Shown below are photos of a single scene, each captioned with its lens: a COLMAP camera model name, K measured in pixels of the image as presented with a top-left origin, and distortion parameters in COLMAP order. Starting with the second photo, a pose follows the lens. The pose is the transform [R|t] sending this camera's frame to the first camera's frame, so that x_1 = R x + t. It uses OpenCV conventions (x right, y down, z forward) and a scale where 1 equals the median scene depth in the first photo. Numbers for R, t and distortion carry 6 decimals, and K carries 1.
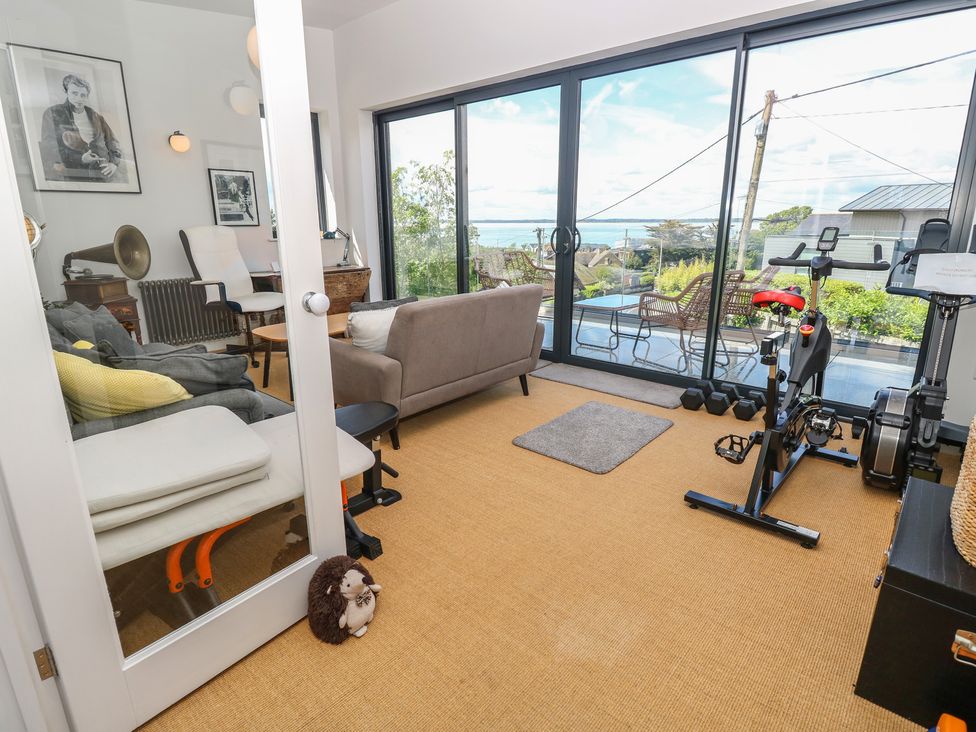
lens RADIAL K [[512.1, 0, 483.9], [0, 512.1, 368.7], [0, 0, 1]] dist [0.002870, -0.014853]
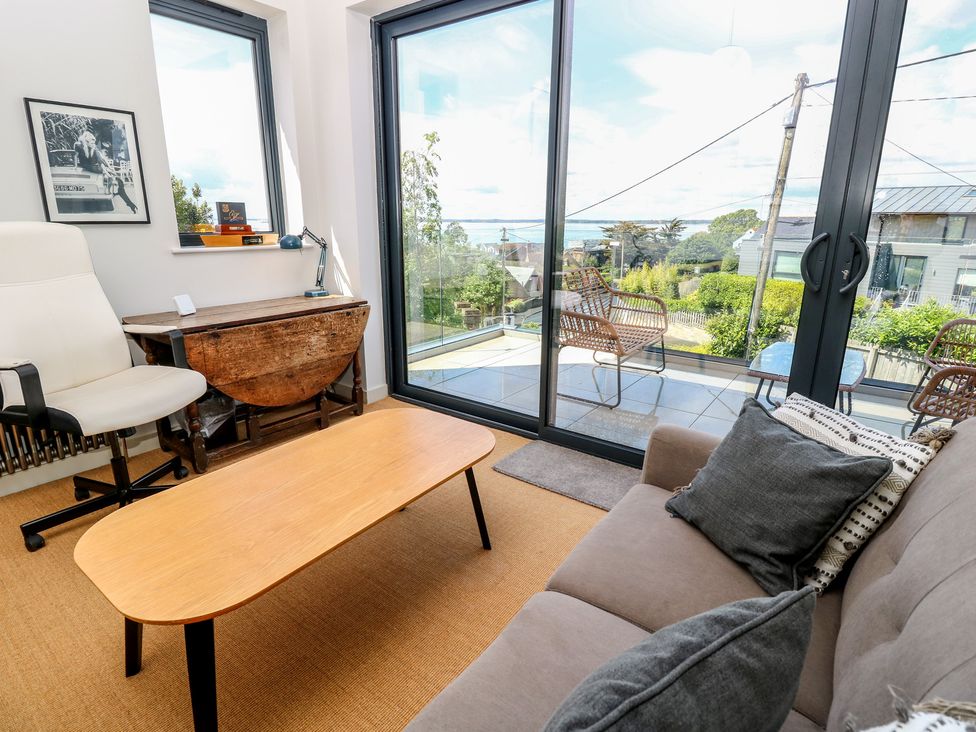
lens RADIAL K [[512.1, 0, 483.2], [0, 512.1, 363.3], [0, 0, 1]] dist [0.002870, -0.014853]
pose [[0.995634, -0.013924, 0.092294, -0.061482], [0.014693, 0.999863, -0.007655, -0.050732], [-0.092175, 0.008978, 0.995702, 0.179875]]
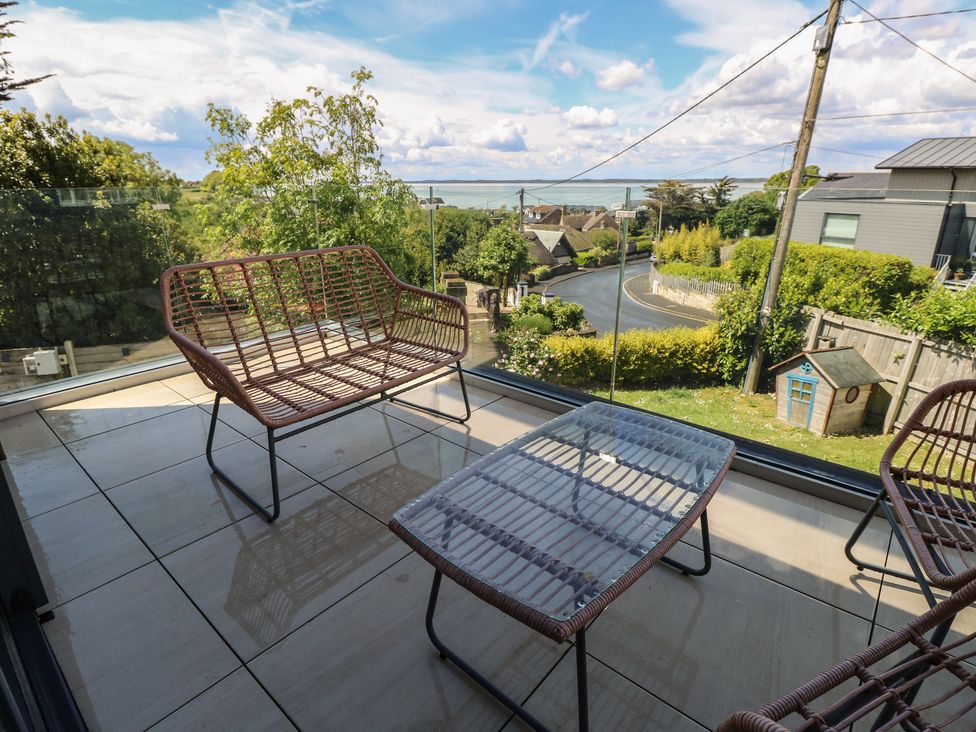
lens RADIAL K [[512.1, 0, 486.1], [0, 512.1, 361.9], [0, 0, 1]] dist [0.002870, -0.014853]
pose [[0.999916, -0.003713, 0.012381, 0.083002], [0.002991, 0.998321, 0.057853, -0.080681], [-0.012575, -0.057811, 0.998248, 0.298239]]
